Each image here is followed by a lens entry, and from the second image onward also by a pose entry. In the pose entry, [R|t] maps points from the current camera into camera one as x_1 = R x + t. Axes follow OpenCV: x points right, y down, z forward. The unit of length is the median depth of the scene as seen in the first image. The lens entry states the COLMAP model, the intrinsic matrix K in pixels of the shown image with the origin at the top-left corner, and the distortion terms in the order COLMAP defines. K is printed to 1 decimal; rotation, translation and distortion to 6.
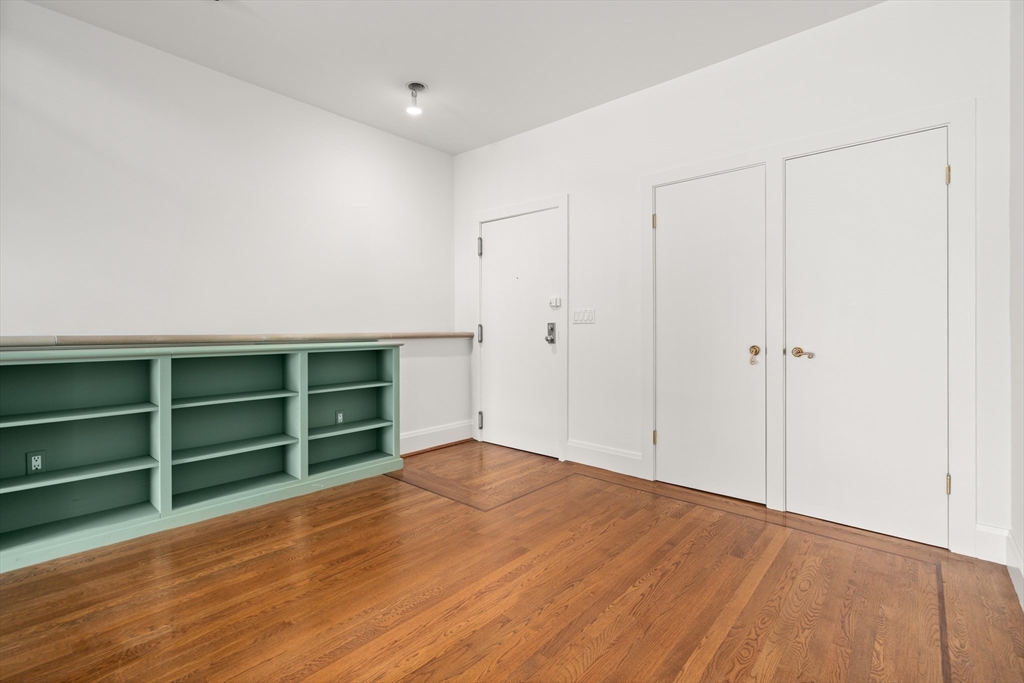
lens RADIAL K [[464.9, 0, 509.7], [0, 464.9, 336.9], [0, 0, 1]] dist [-0.001071, 0.000803]
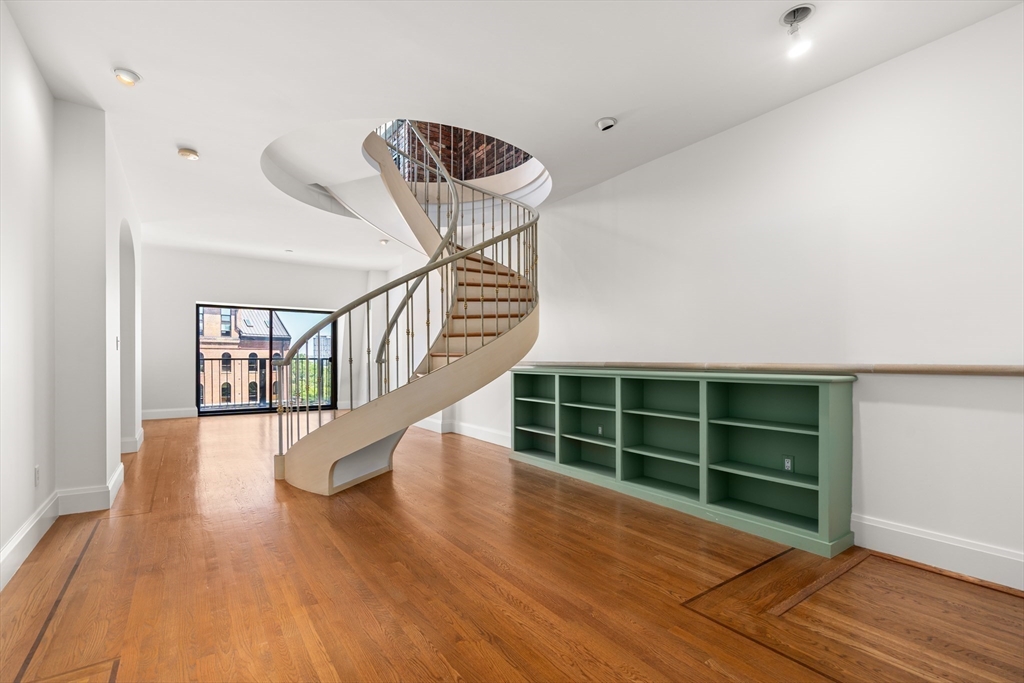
lens RADIAL K [[464.9, 0, 502.4], [0, 464.9, 364.0], [0, 0, 1]] dist [-0.001071, 0.000803]
pose [[-0.244990, 0.007461, -0.969497, 0.728087], [-0.020430, 0.999709, 0.012856, -0.008238], [0.969310, 0.022957, -0.244767, 0.898374]]
